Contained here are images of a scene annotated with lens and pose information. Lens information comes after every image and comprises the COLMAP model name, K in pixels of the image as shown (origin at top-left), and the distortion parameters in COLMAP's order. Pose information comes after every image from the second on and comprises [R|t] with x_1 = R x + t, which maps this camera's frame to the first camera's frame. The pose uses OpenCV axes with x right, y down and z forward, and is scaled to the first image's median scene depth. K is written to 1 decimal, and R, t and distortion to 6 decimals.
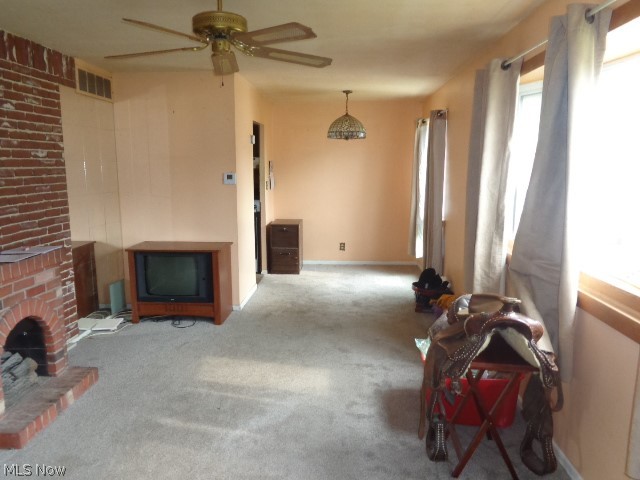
lens RADIAL K [[470.6, 0, 320.6], [0, 470.6, 240.9], [0, 0, 1]] dist [0.002028, 0.001192]
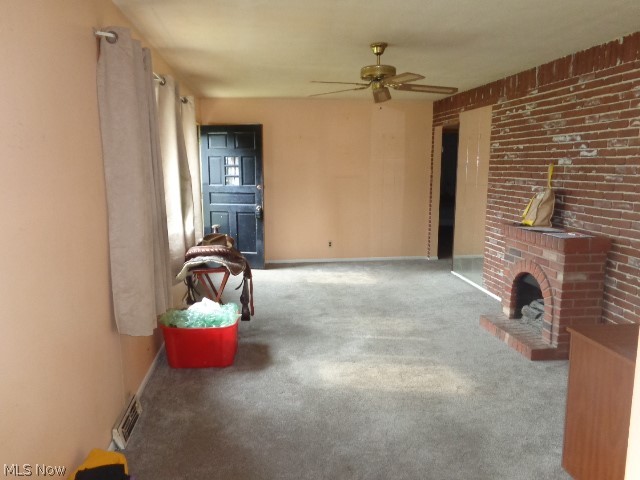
lens RADIAL K [[470.6, 0, 321.1], [0, 470.6, 240.4], [0, 0, 1]] dist [0.002028, 0.001192]
pose [[-0.986709, 0.015323, -0.161775, 0.179175], [-0.035546, 0.951081, 0.306891, -0.296707], [0.158563, 0.308562, -0.937895, 1.943595]]
